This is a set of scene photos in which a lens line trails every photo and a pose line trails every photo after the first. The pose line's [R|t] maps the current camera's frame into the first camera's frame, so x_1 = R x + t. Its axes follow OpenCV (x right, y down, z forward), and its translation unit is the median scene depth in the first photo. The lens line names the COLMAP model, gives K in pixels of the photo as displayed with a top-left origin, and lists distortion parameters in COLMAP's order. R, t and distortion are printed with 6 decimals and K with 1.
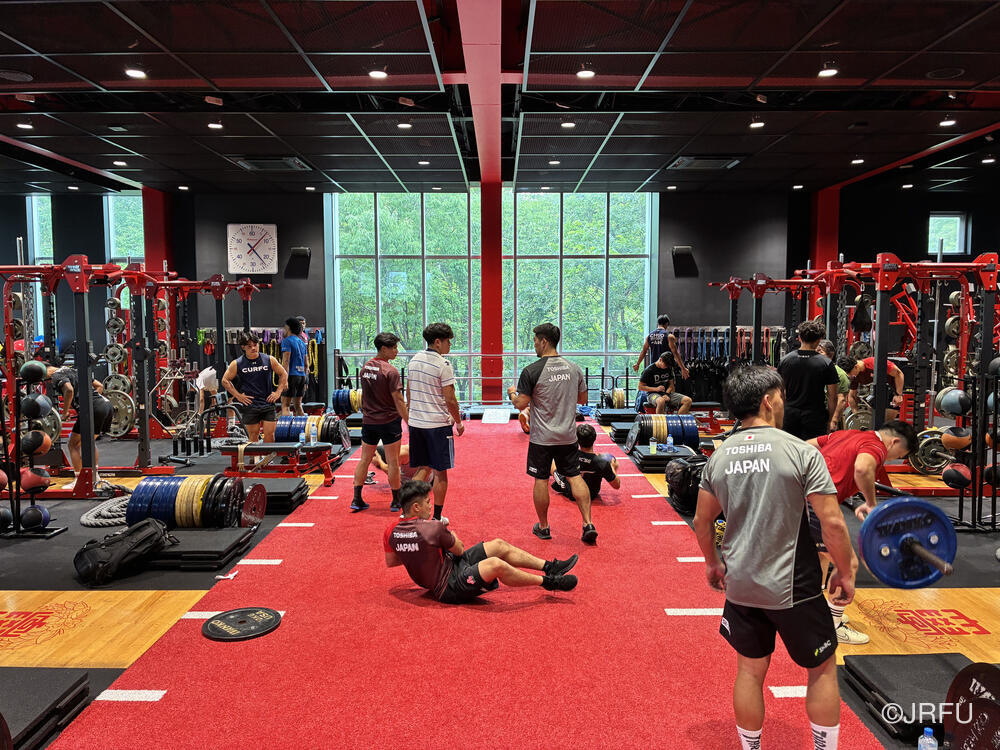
lens RADIAL K [[757.1, 0, 500.0], [0, 757.1, 375.0], [0, 0, 1]] dist [0.002882, 0.000270]
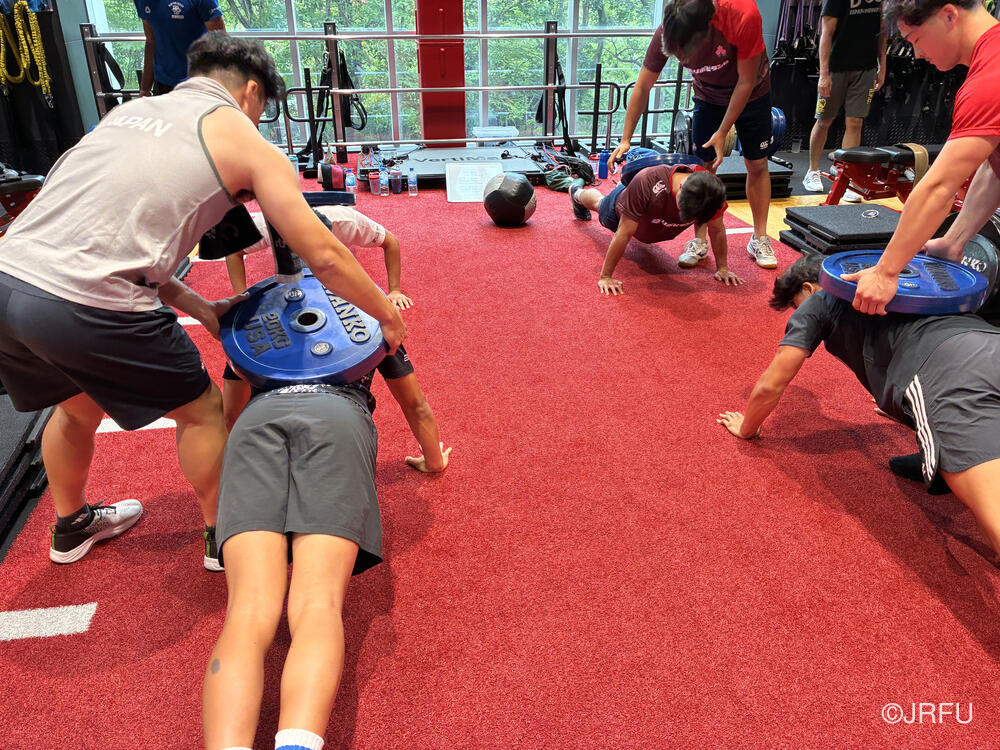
lens RADIAL K [[757.1, 0, 500.0], [0, 757.1, 375.0], [0, 0, 1]] dist [0.002882, 0.000270]
pose [[0.981297, -0.081656, 0.174321, -0.072294], [0.011234, 0.928322, 0.371609, -0.005744], [-0.192169, -0.362700, 0.911877, 0.489595]]
